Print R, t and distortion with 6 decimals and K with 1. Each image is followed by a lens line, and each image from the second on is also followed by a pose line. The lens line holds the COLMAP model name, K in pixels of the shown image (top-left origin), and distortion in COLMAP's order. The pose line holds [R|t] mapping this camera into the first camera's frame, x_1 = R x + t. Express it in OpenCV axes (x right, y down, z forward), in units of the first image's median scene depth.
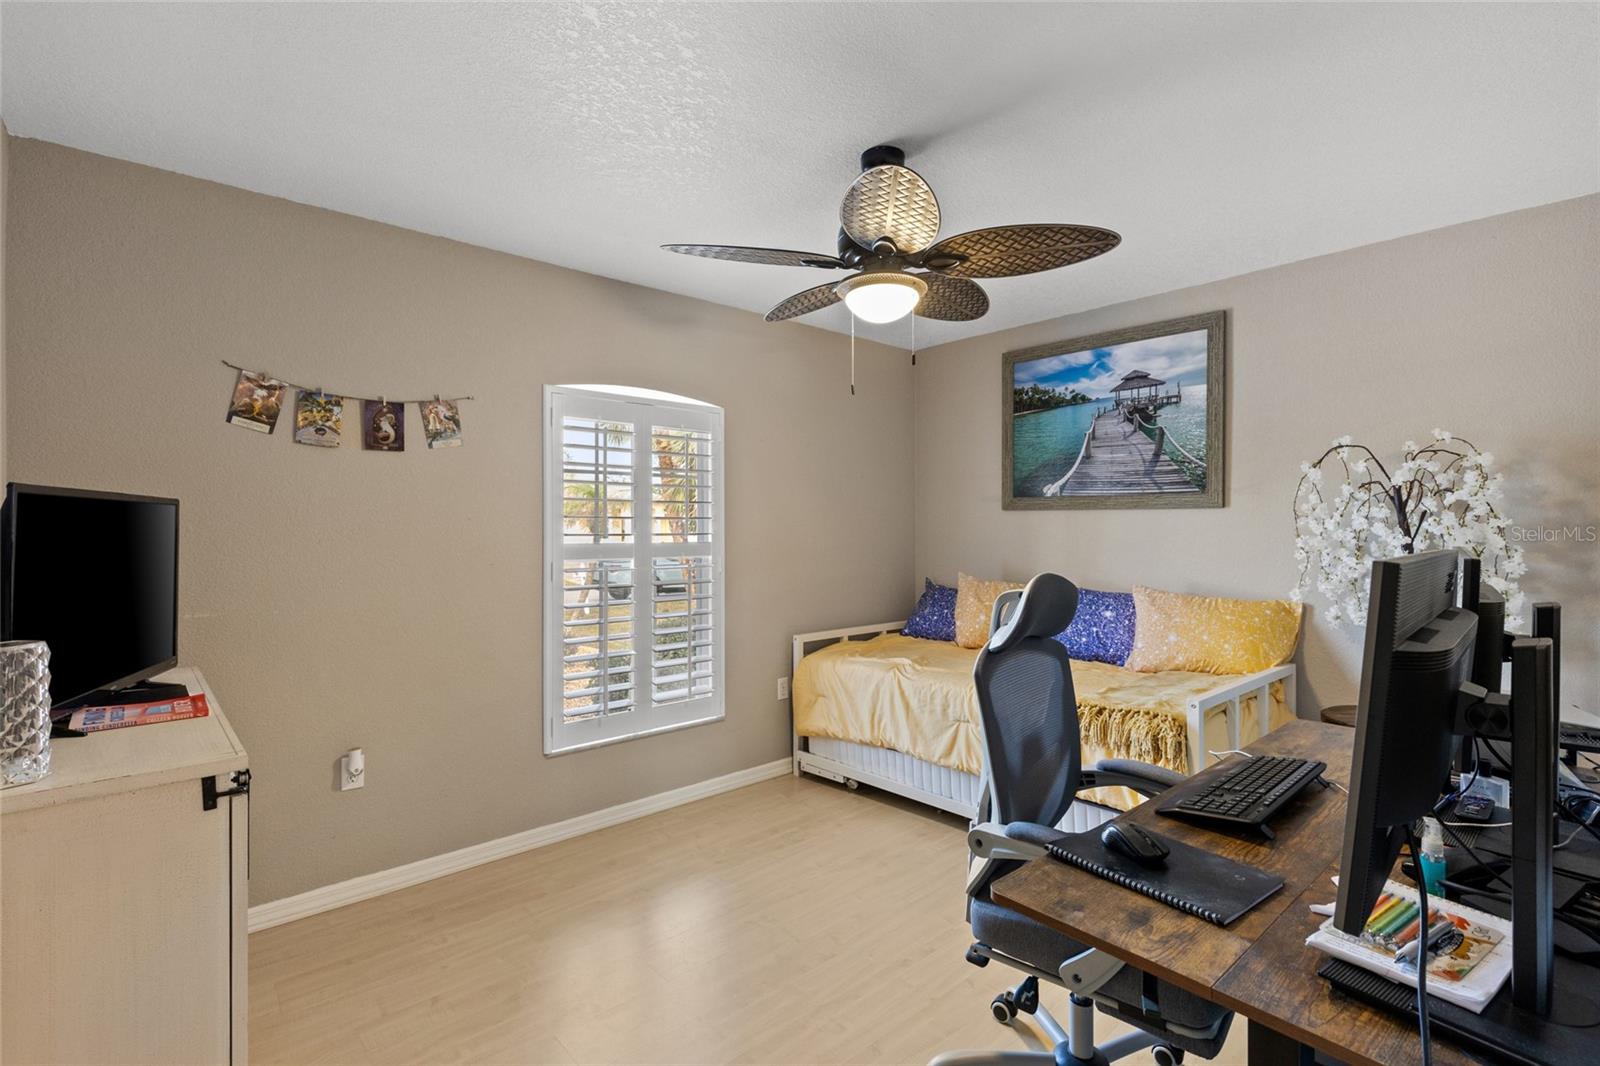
lens RADIAL K [[727.2, 0, 792.1], [0, 727.2, 526.4], [0, 0, 1]] dist [-0.000832, -0.000224]
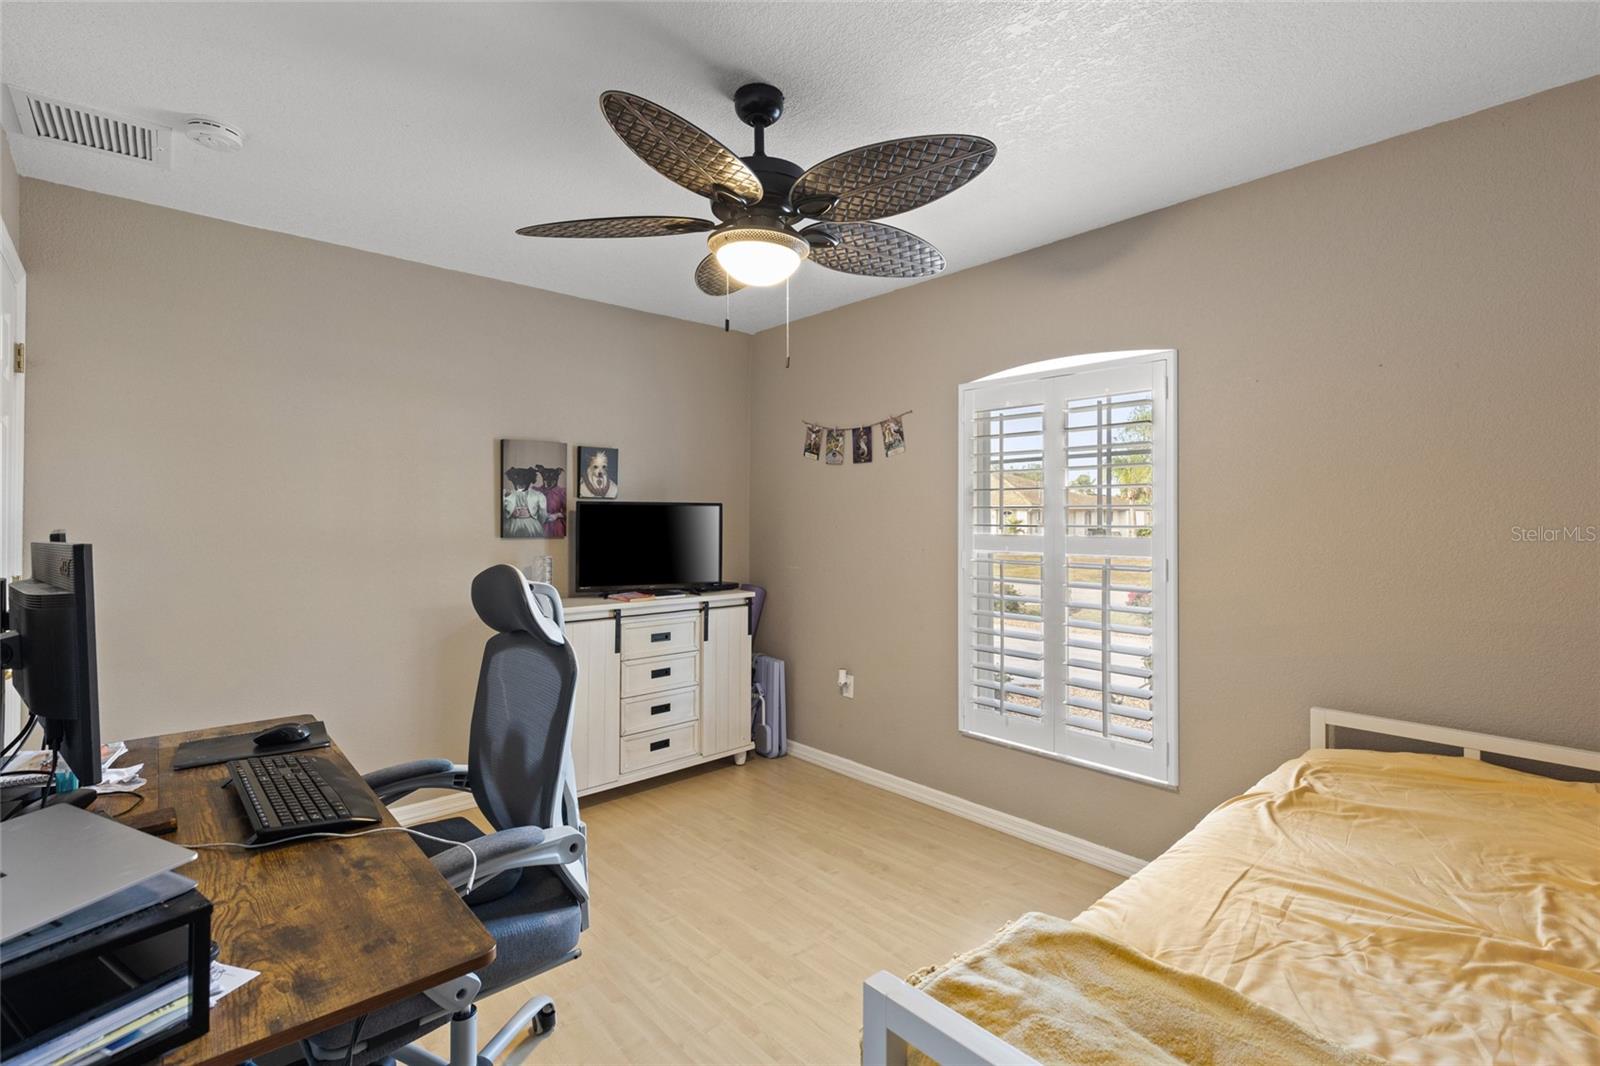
lens RADIAL K [[731.2, 0, 802.1], [0, 731.2, 512.1], [0, 0, 1]] dist [0.000656, 0.000084]
pose [[0.014806, -0.007446, -0.999863, 0.799110], [0.002610, 0.999969, -0.007408, 0.000327], [0.999887, -0.002500, 0.014825, 0.823959]]
